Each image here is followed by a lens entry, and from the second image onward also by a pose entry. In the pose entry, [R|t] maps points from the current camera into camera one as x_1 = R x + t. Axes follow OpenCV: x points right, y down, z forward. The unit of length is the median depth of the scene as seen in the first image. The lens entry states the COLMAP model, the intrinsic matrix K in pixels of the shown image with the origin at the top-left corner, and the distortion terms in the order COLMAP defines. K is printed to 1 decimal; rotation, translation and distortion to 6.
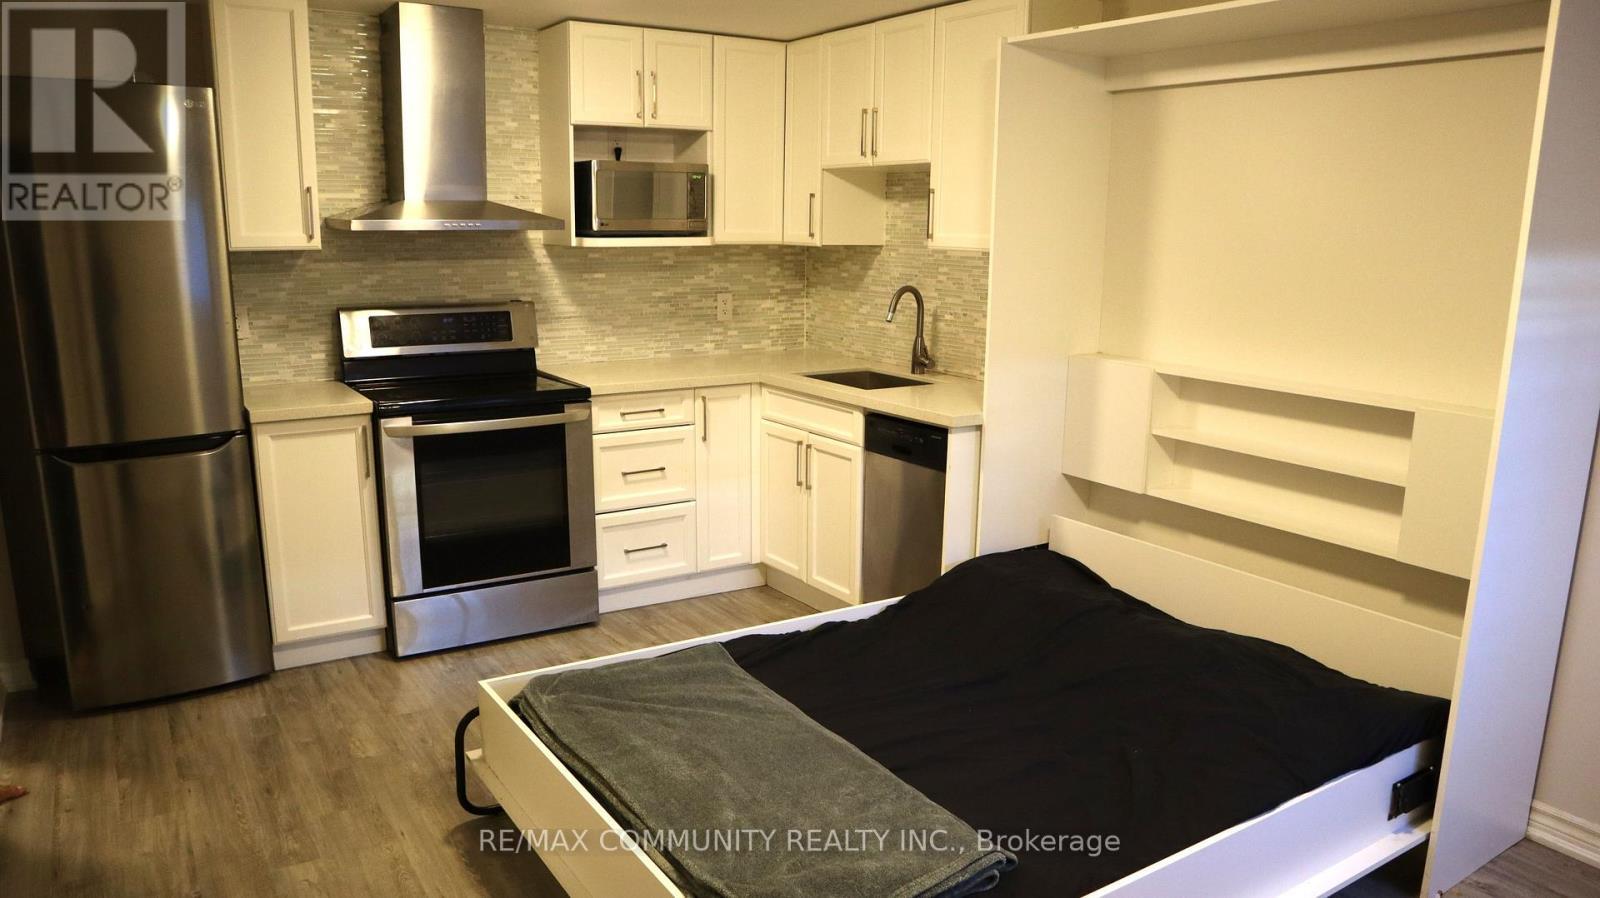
lens RADIAL K [[1112.8, 0, 800.0], [0, 1112.8, 449.0], [0, 0, 1]] dist [-0.135613, 0.120528]
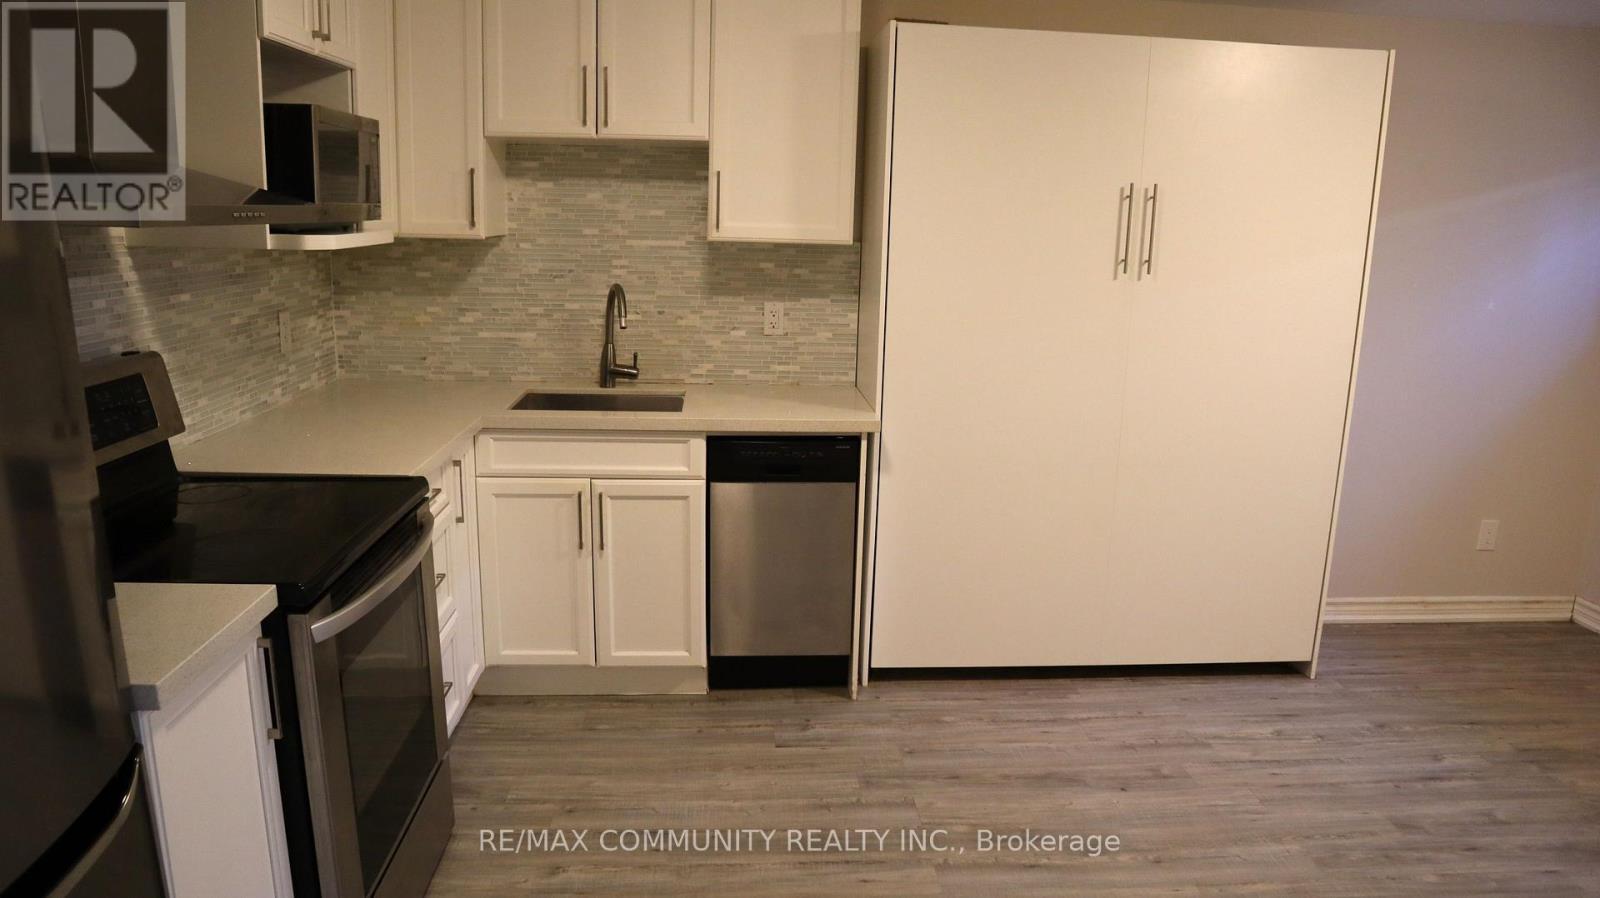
lens RADIAL K [[1112.8, 0, 800.0], [0, 1112.8, 449.0], [0, 0, 1]] dist [-0.135613, 0.120528]
pose [[0.489754, -0.181853, 0.852685, -0.536794], [0.152721, 0.980778, 0.121454, -0.099199], [-0.858381, 0.070740, 0.508112, 0.439778]]
